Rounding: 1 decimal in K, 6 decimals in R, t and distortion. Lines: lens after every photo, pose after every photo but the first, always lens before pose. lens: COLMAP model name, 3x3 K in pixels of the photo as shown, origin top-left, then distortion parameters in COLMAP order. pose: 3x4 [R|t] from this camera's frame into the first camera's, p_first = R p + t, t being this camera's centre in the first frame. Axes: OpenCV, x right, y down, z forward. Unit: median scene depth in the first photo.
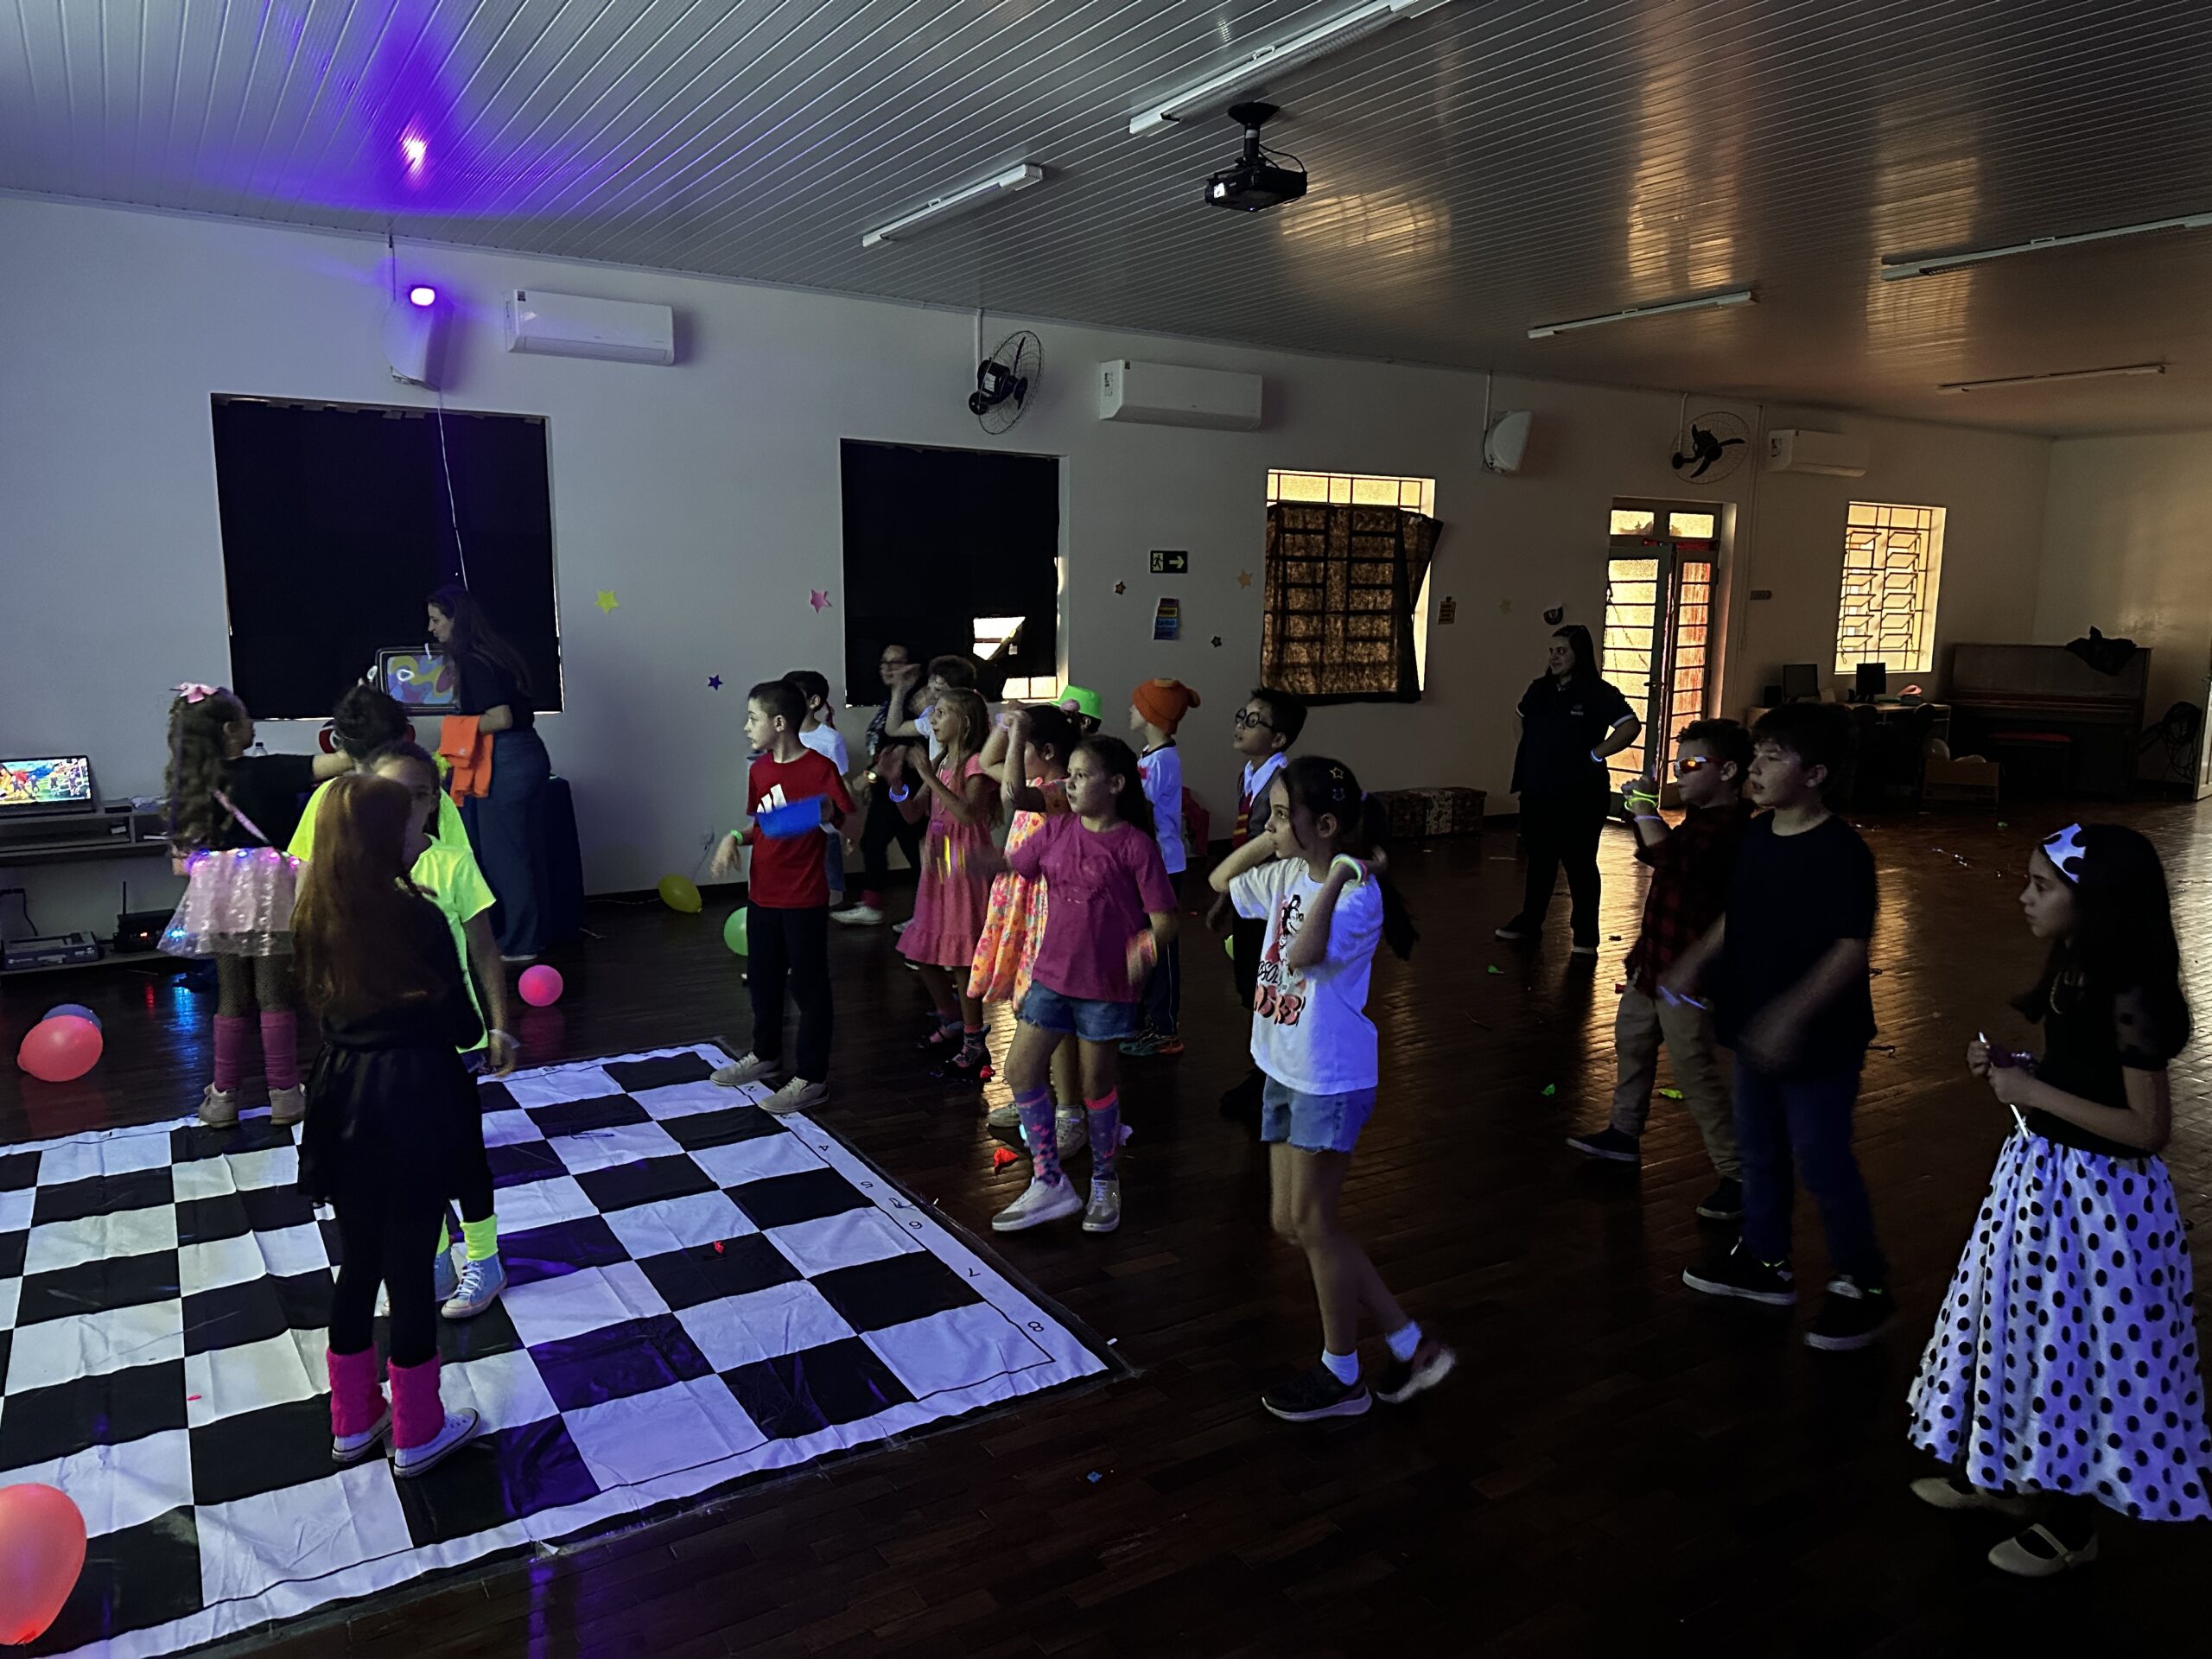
lens RADIAL K [[1547.8, 0, 1104.3], [0, 1547.8, 830.2], [0, 0, 1]] dist [0.040132, -0.015161]
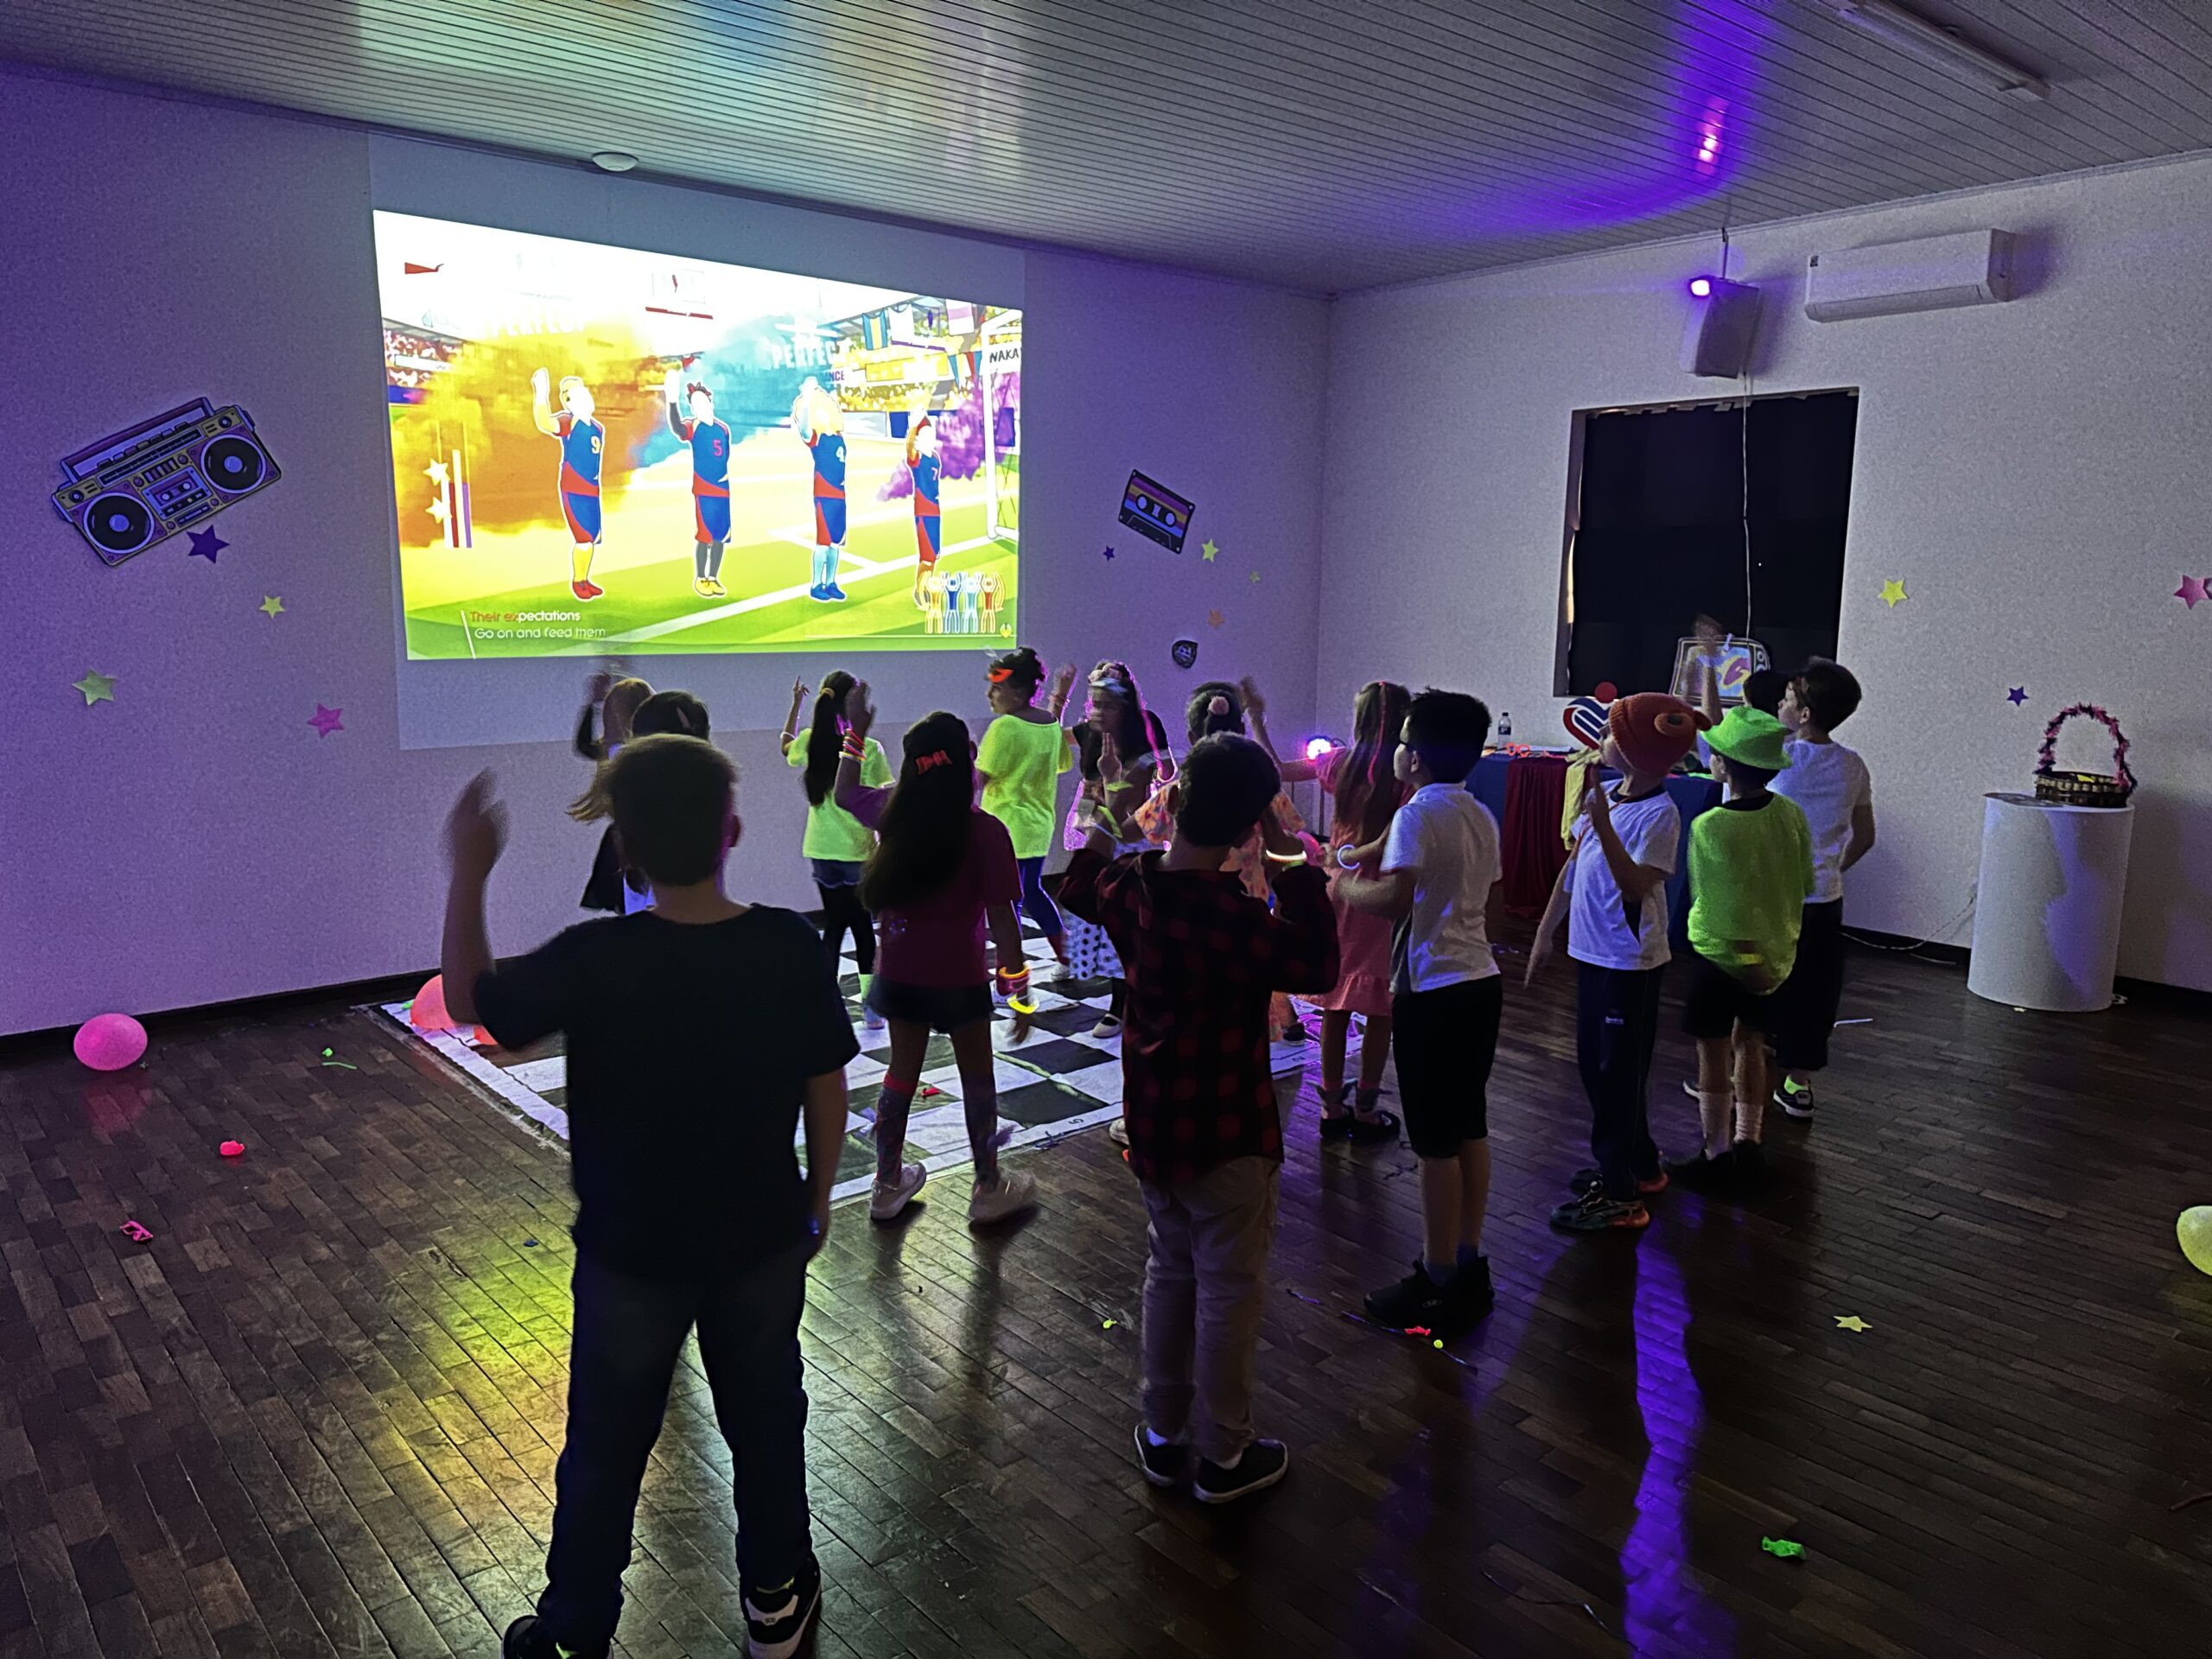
lens RADIAL K [[1547.8, 0, 1107.9], [0, 1547.8, 829.0], [0, 0, 1]] dist [0.040132, -0.015161]
pose [[0.159909, 0.158116, -0.974386, 0.507874], [-0.161631, 0.977960, 0.132170, -0.067780], [0.973809, 0.136356, 0.181941, 0.466877]]
